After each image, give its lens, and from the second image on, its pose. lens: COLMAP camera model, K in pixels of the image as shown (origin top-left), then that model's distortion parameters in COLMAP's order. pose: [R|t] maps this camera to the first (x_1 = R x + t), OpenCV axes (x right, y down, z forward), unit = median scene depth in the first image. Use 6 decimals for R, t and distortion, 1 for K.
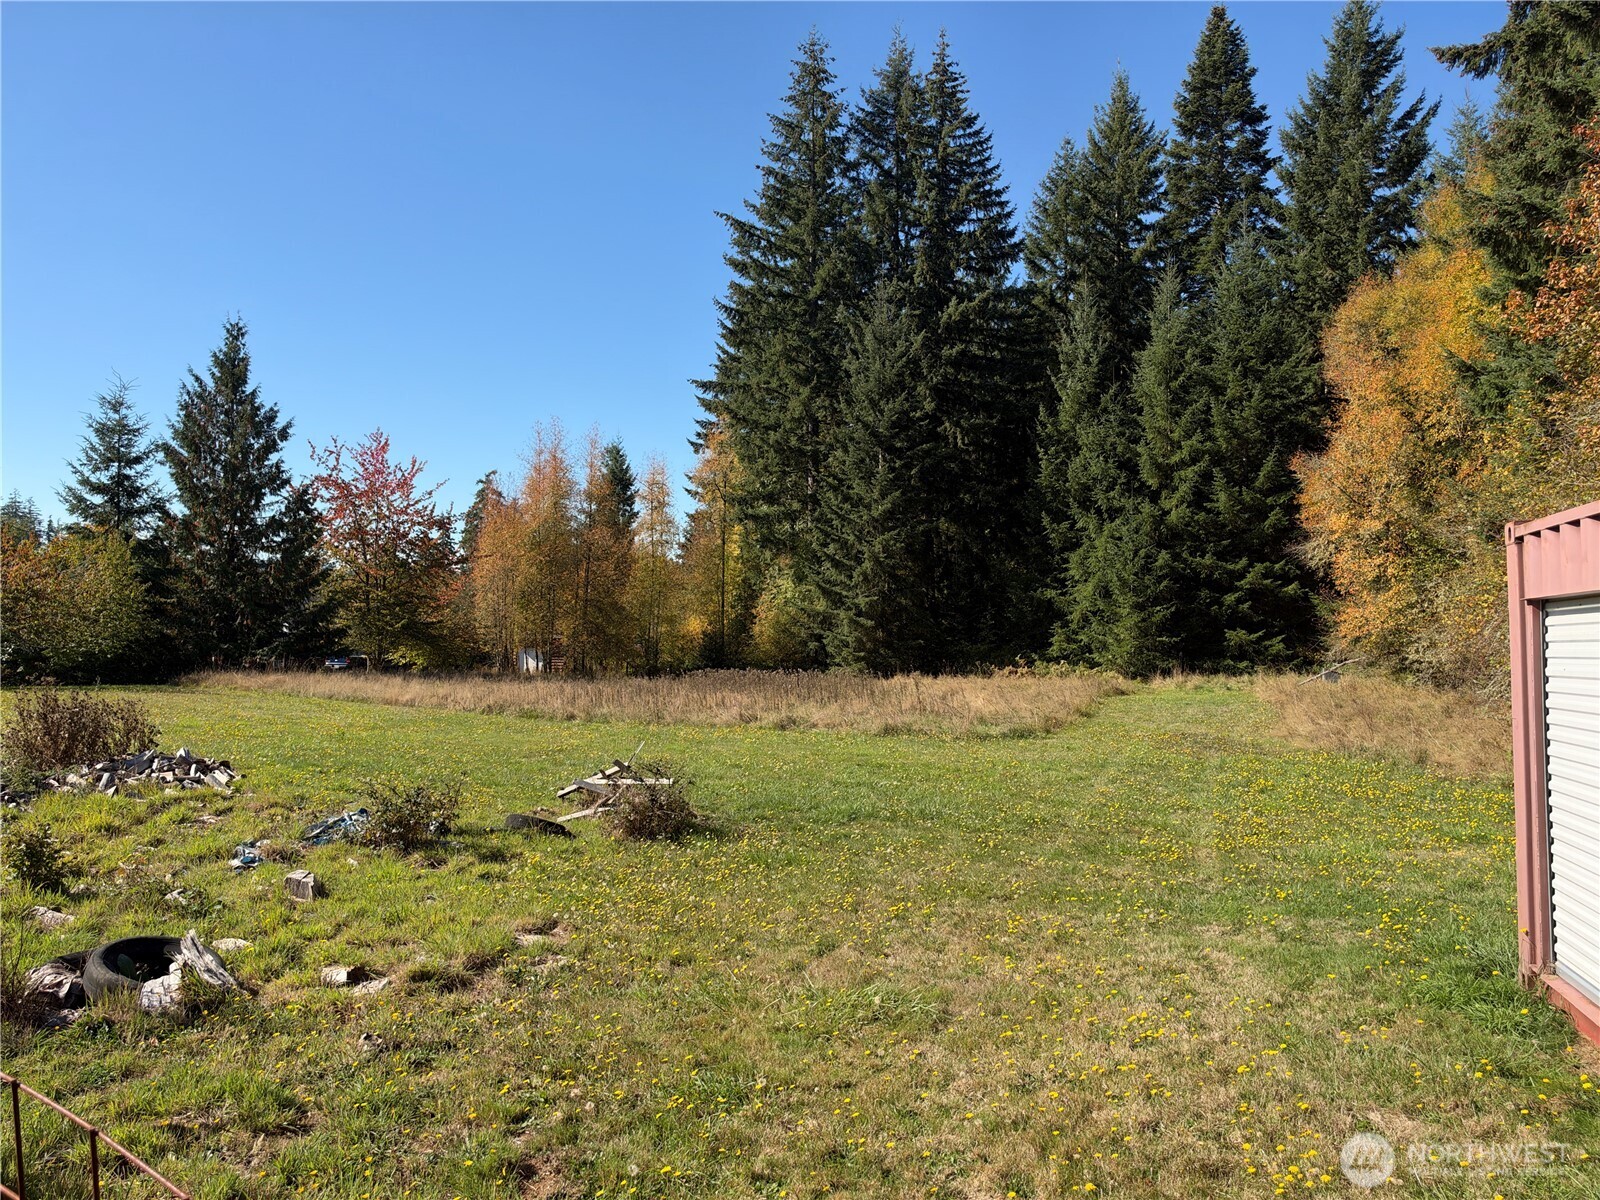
lens RADIAL K [[1132.9, 0, 791.5], [0, 1132.9, 614.7], [0, 0, 1]] dist [0.108881, -0.245068]
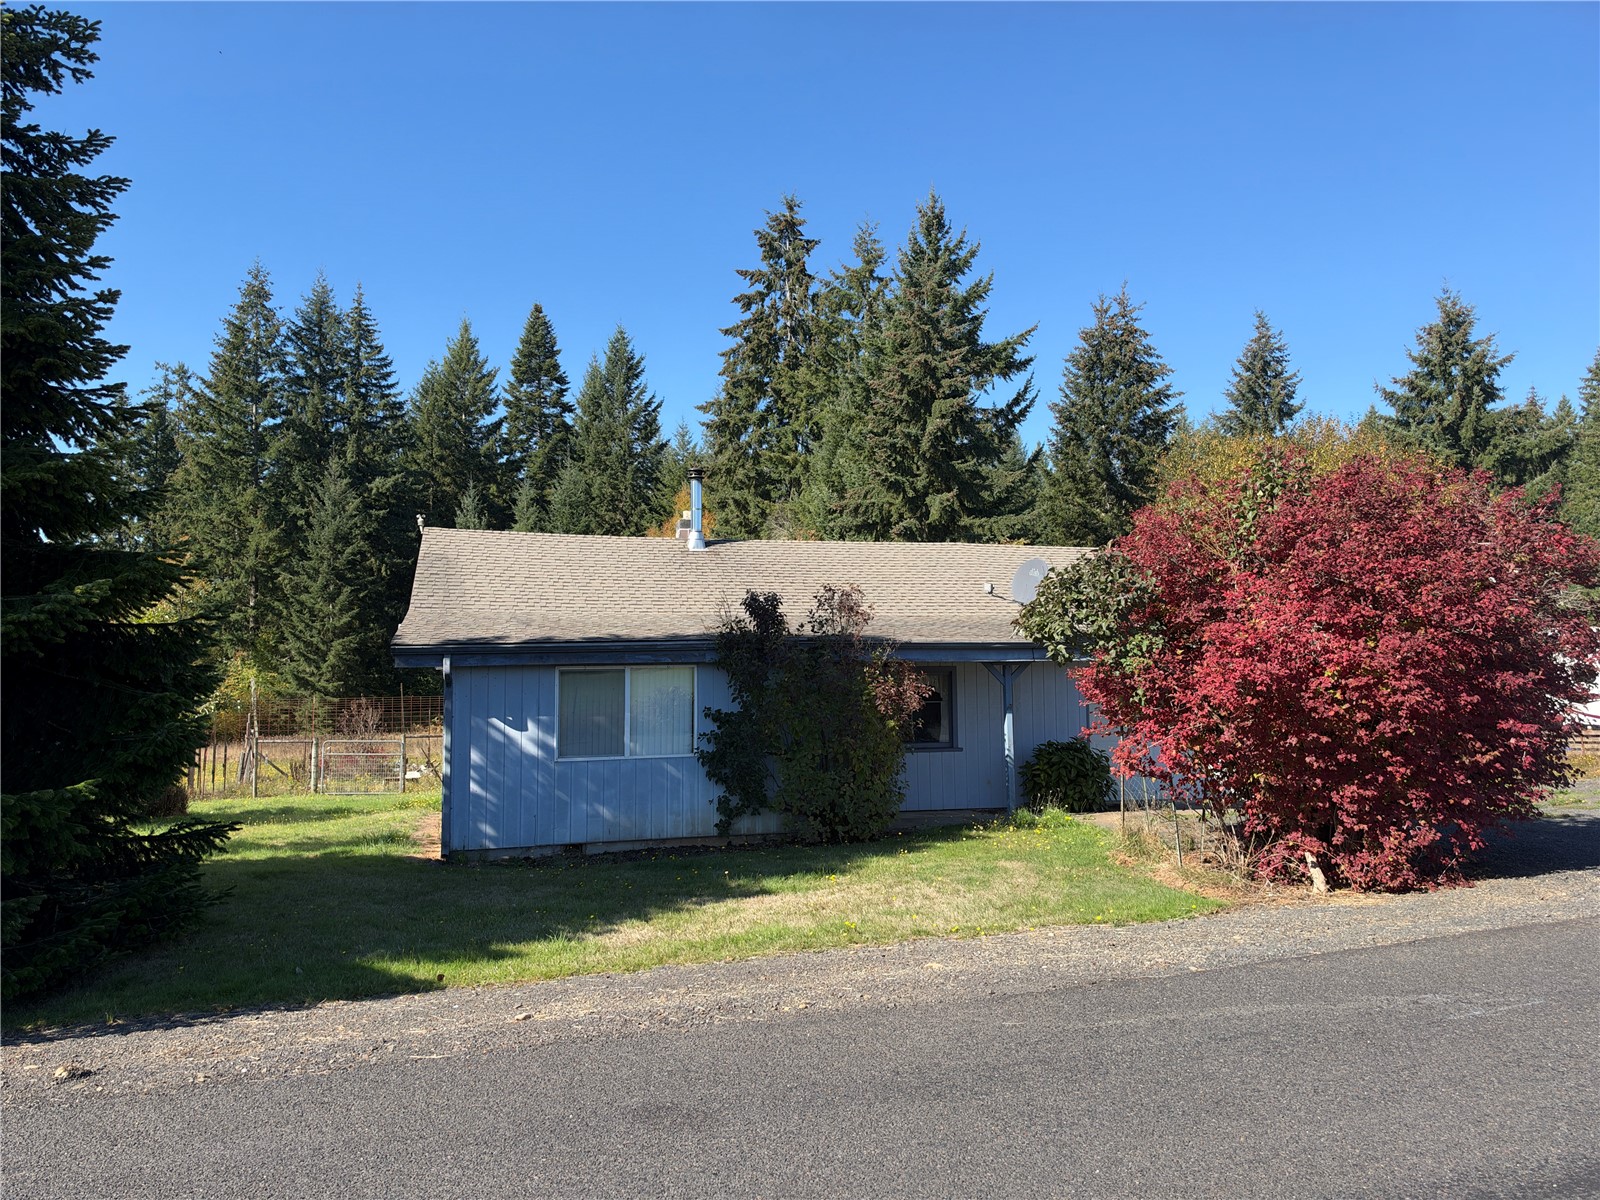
lens RADIAL K [[1132.9, 0, 791.5], [0, 1132.9, 614.7], [0, 0, 1]] dist [0.108881, -0.245068]
pose [[0.777734, 0.015691, 0.628398, -0.375482], [0.013188, 0.999061, -0.041268, -0.031039], [-0.628455, 0.040382, 0.776797, -0.483637]]
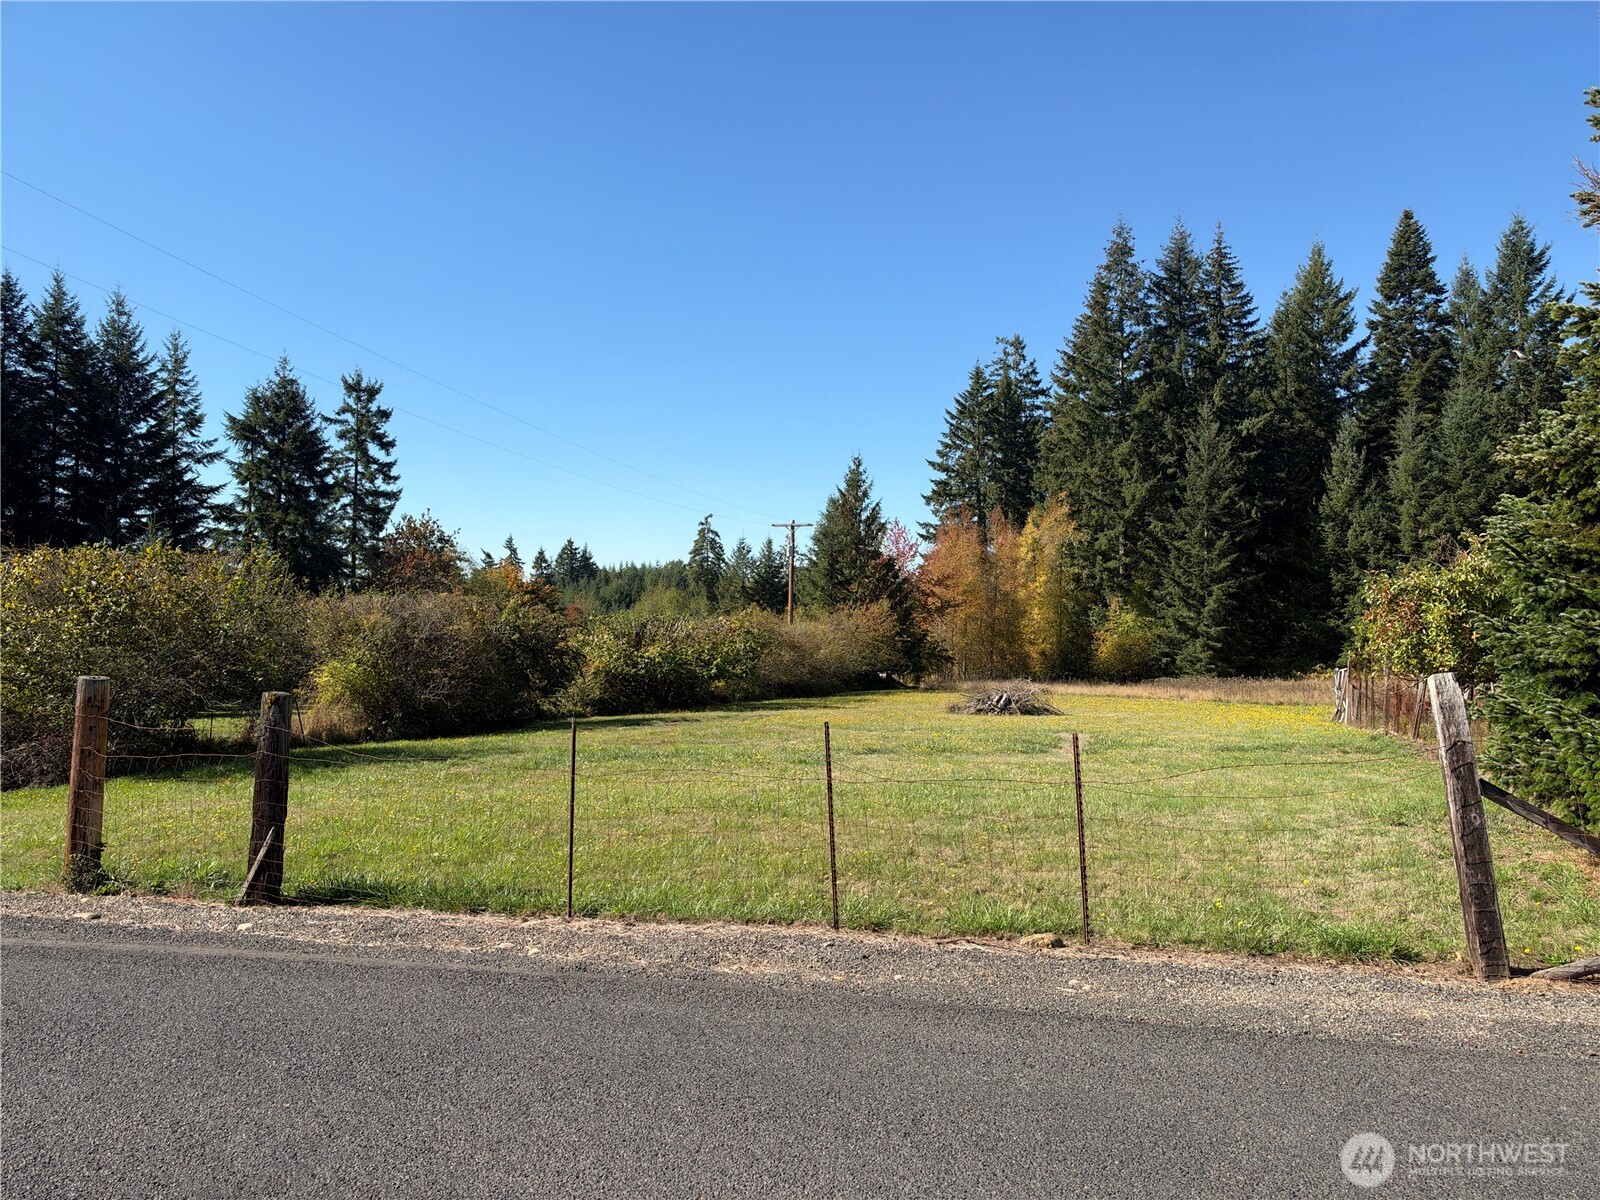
lens RADIAL K [[1117.0, 0, 798.4], [0, 1117.0, 628.0], [0, 0, 1]] dist [0.104937, -0.227712]
pose [[0.998058, -0.012837, 0.060956, -0.521751], [0.012399, 0.999895, 0.007563, -0.029681], [-0.061047, -0.006793, 0.998112, -0.396936]]
